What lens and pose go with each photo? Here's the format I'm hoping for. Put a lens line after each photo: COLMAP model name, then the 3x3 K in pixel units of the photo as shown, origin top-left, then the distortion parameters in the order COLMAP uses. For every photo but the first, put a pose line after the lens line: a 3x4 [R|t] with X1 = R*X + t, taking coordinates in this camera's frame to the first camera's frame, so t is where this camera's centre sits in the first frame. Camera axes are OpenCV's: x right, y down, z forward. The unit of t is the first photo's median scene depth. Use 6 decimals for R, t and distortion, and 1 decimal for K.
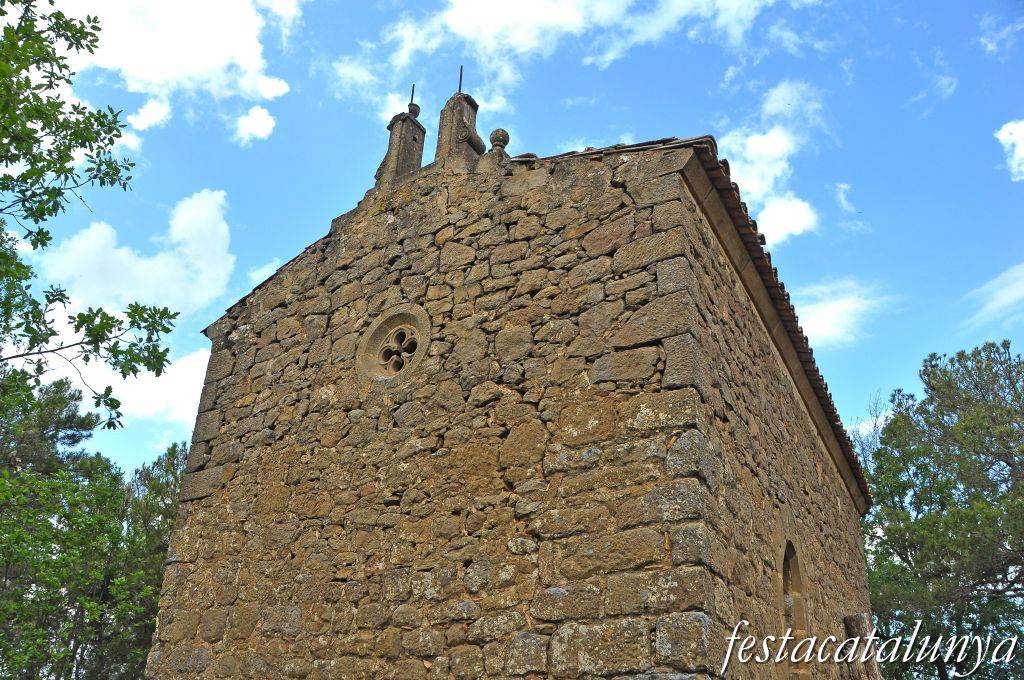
lens RADIAL K [[857.6, 0, 514.0], [0, 857.6, 349.2], [0, 0, 1]] dist [-0.121423, 0.018018]
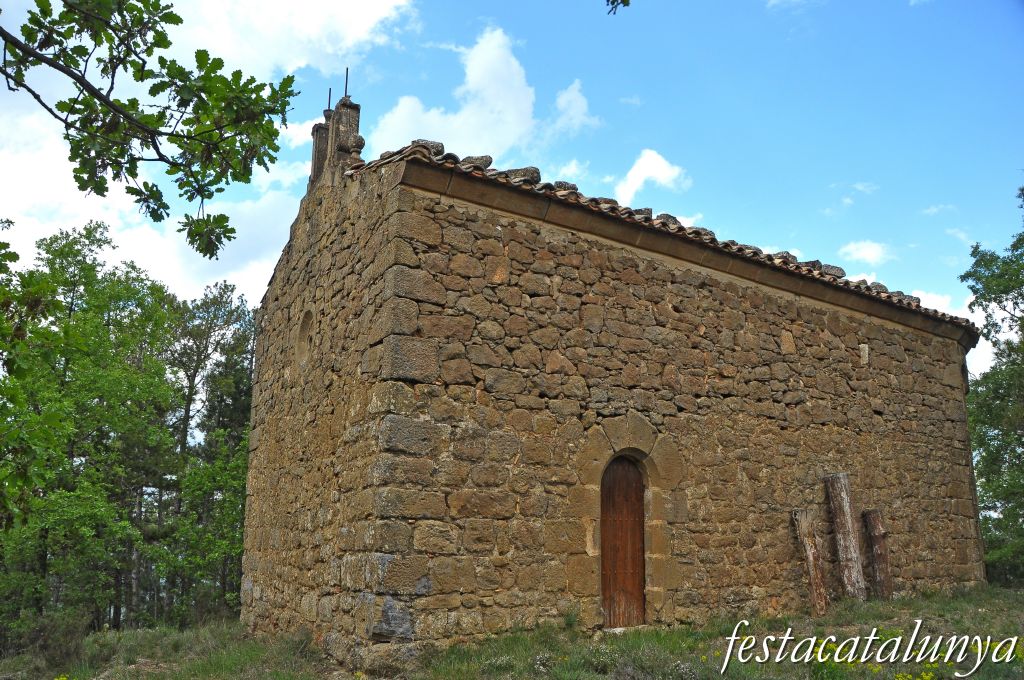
lens RADIAL K [[857.6, 0, 507.0], [0, 857.6, 332.8], [0, 0, 1]] dist [-0.121423, 0.018018]
pose [[0.880333, -0.167753, -0.443704, 0.828694], [0.266055, 0.949016, 0.169069, -0.172319], [0.392720, -0.266887, 0.880081, -0.066478]]
